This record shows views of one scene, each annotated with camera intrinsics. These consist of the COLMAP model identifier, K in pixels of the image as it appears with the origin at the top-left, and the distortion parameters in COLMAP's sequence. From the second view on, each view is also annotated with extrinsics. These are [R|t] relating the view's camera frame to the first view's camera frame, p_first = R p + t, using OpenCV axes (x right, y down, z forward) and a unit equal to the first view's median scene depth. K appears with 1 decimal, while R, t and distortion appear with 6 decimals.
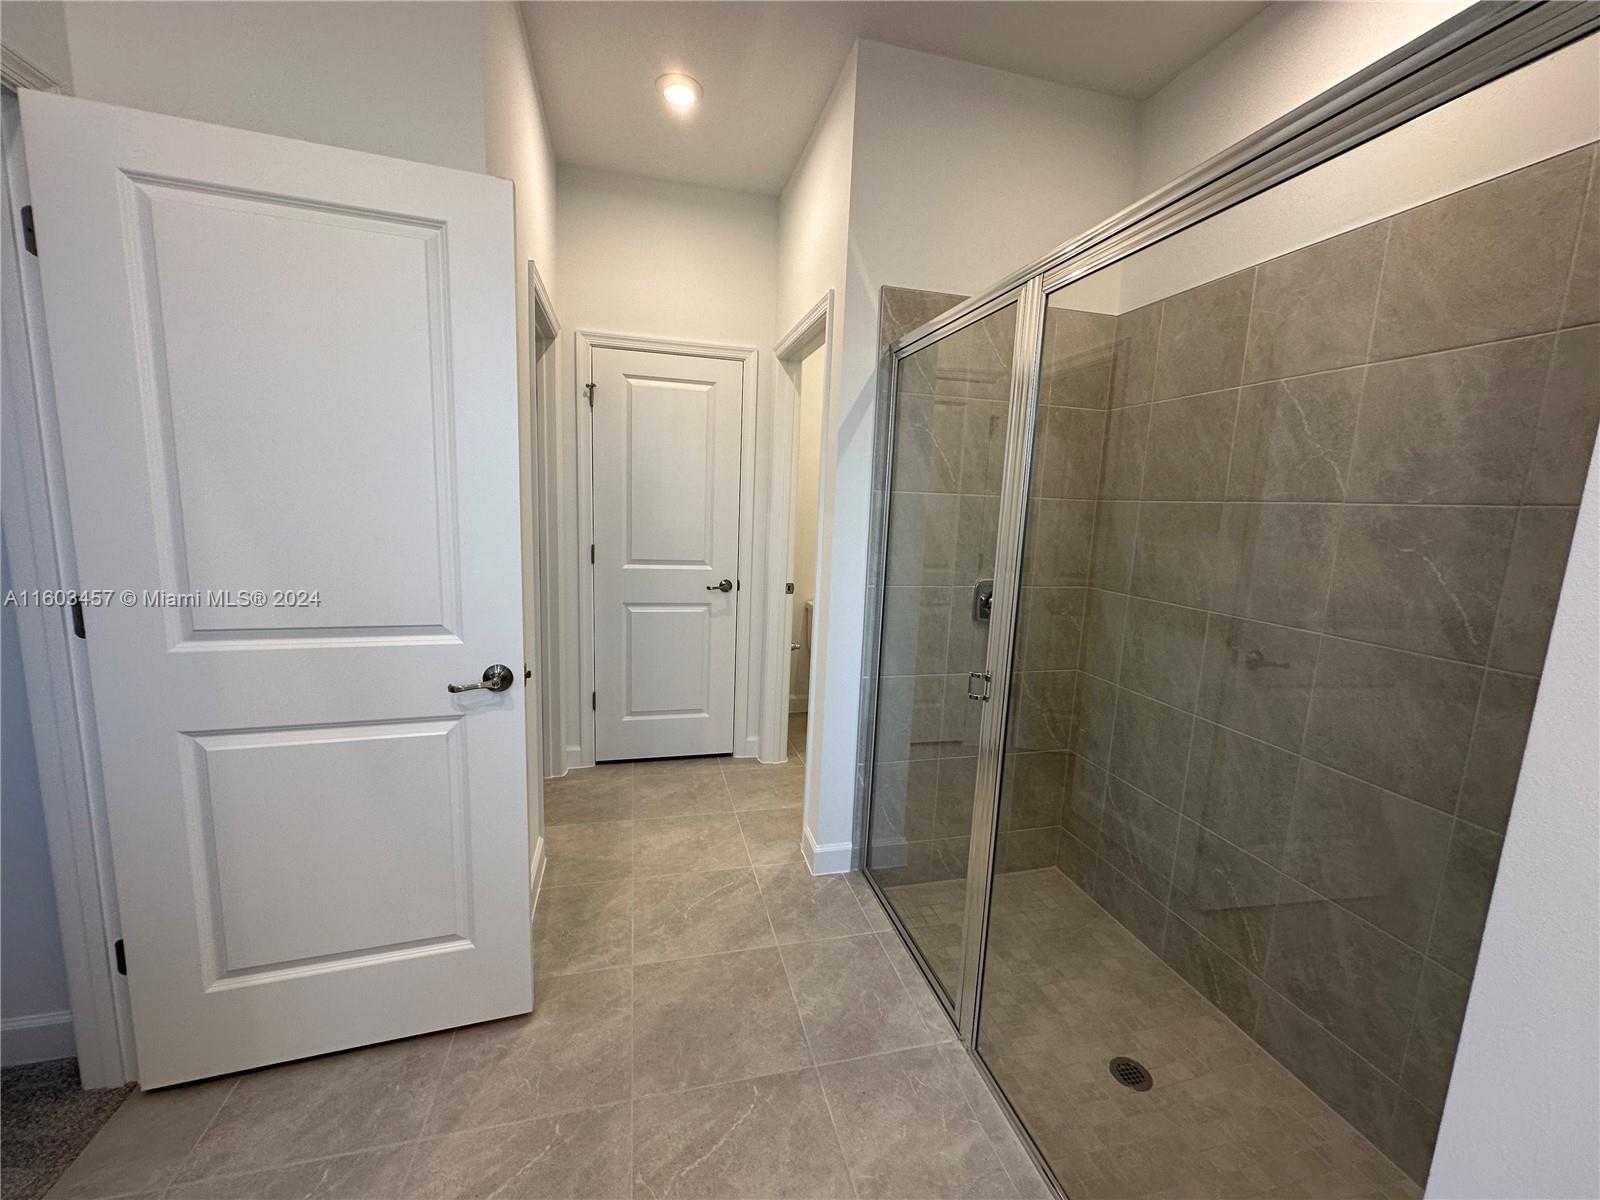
lens RADIAL K [[639.3, 0, 806.9], [0, 639.3, 596.1], [0, 0, 1]] dist [-0.000739, 0.000646]
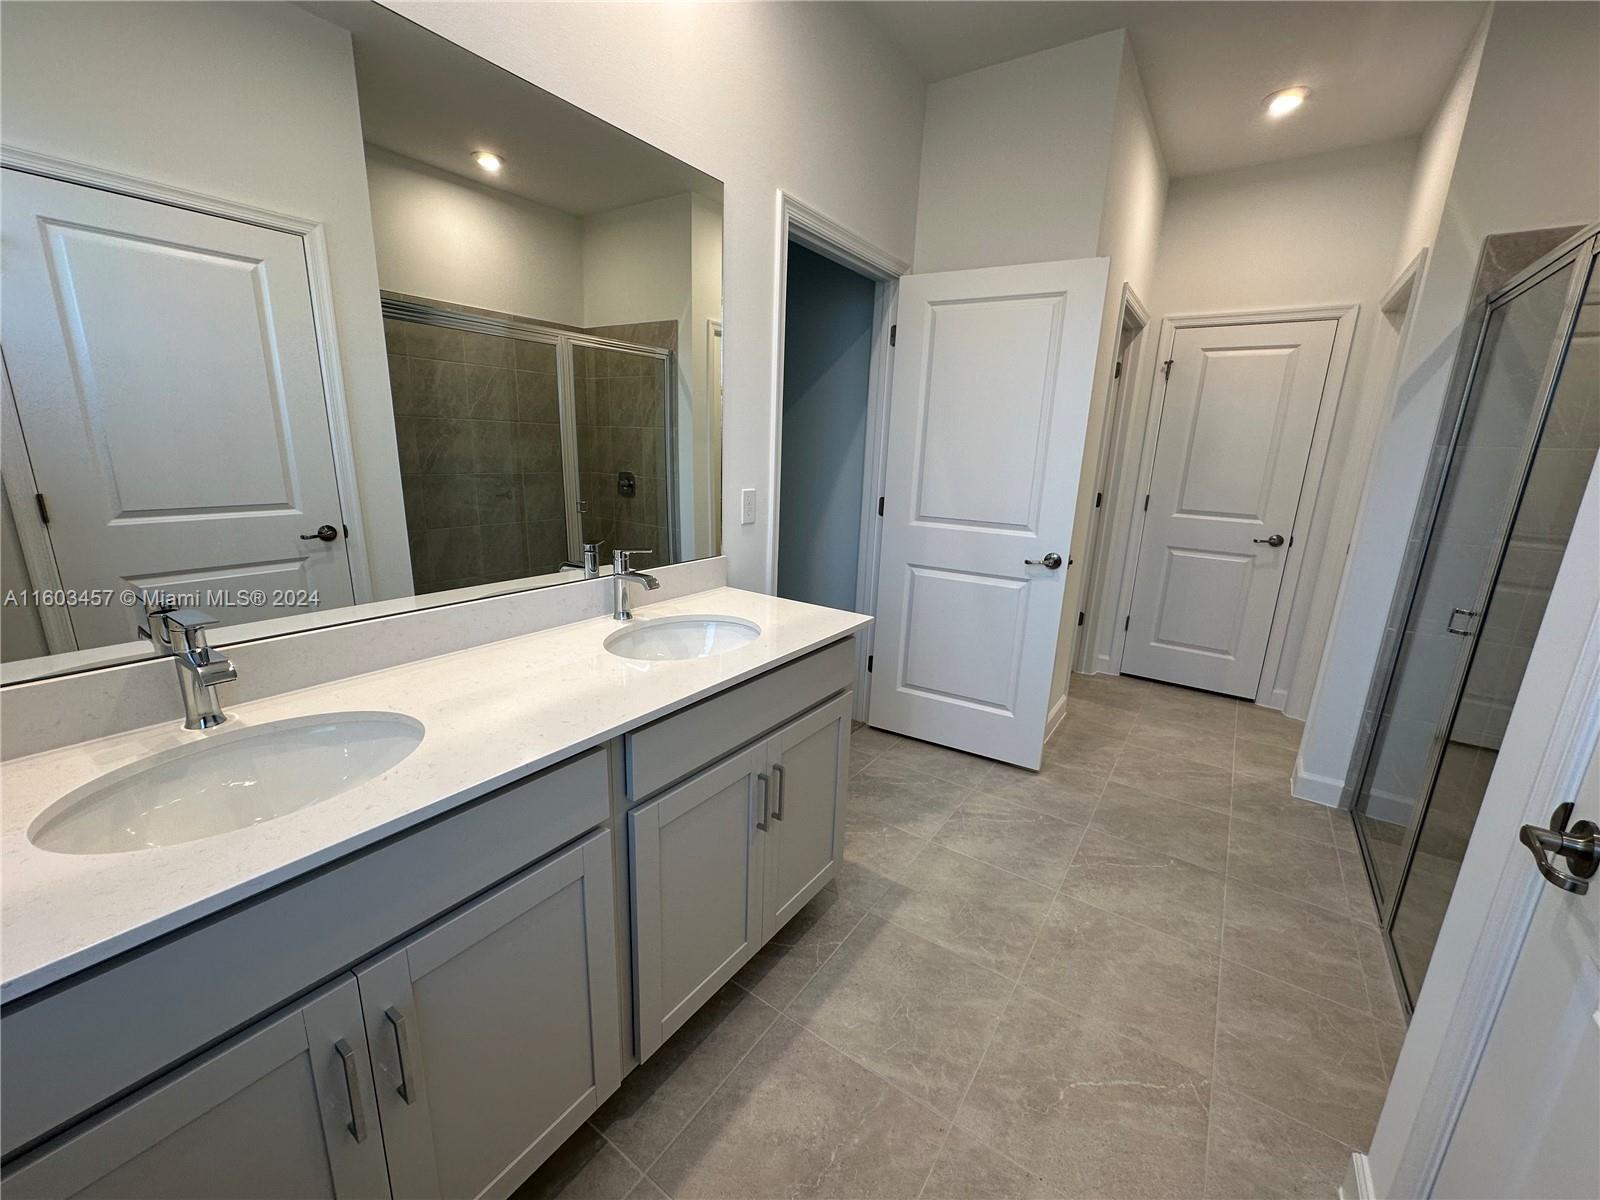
lens RADIAL K [[639.3, 0, 794.9], [0, 639.3, 597.6], [0, 0, 1]] dist [-0.000739, 0.000646]
pose [[0.642682, 0.162762, -0.748644, 0.230049], [-0.122624, 0.986428, 0.109191, 0.080618], [0.756256, 0.021626, 0.653919, -0.393902]]
